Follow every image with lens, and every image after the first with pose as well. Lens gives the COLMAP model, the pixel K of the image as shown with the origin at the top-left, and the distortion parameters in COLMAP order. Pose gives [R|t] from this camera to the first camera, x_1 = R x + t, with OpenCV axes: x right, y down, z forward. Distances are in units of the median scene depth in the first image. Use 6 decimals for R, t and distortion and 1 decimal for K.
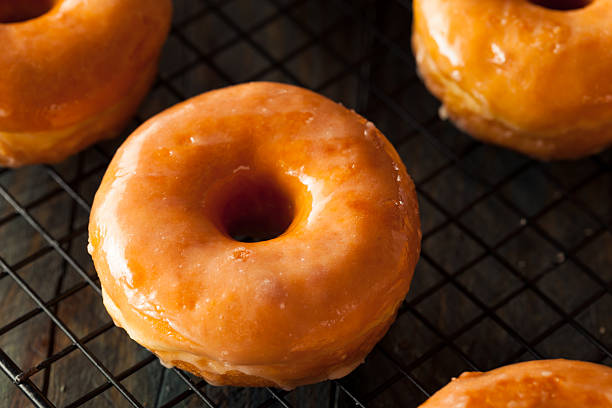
lens RADIAL K [[2282.3, 0, 306.0], [0, 2282.3, 204.0], [0, 0, 1]] dist [0.118412, -0.347311]
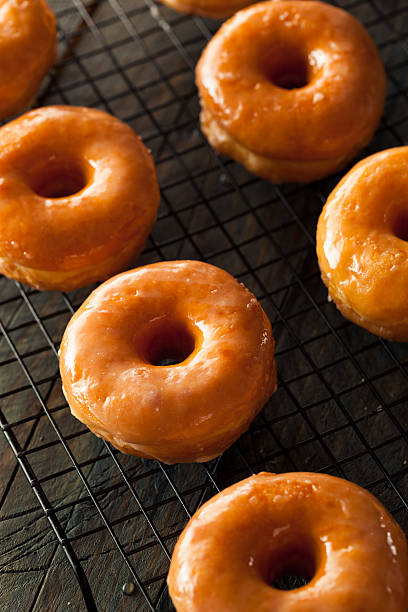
lens RADIAL K [[2282.3, 0, 203.7], [0, 2282.3, 297.2], [0, 0, 1]] dist [0.118412, -0.347311]
pose [[0.955681, 0.153032, -0.251504, 0.378197], [-0.149973, 0.988191, 0.031405, -0.079827], [0.253340, 0.007705, 0.967347, -0.467727]]
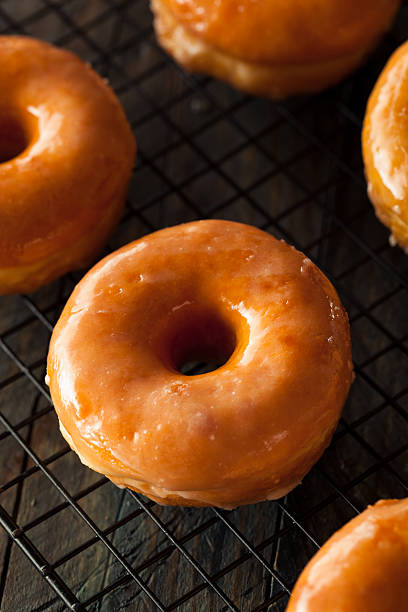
lens RADIAL K [[2282.3, 0, 203.7], [0, 2282.3, 297.2], [0, 0, 1]] dist [0.118412, -0.347311]
pose [[0.990486, -0.006138, -0.137476, 0.128142], [0.012244, 0.998974, 0.043611, -0.065678], [0.137067, -0.044879, 0.989545, -0.065711]]
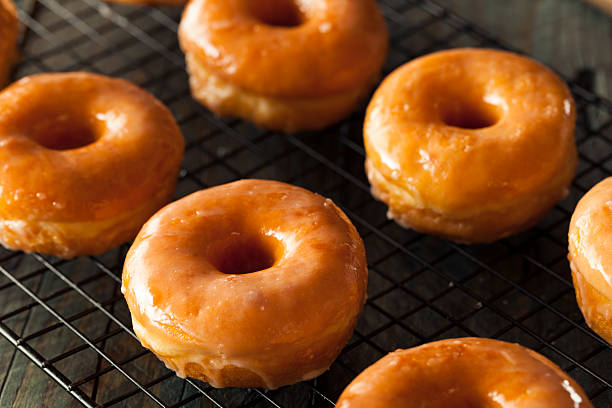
lens RADIAL K [[2282.3, 0, 306.0], [0, 2282.3, 204.0], [0, 0, 1]] dist [0.118412, -0.347311]
pose [[0.998656, -0.041171, -0.031490, 0.057677], [0.031624, 0.965317, -0.259160, 0.320881], [0.041068, 0.257816, 0.965321, -0.309787]]
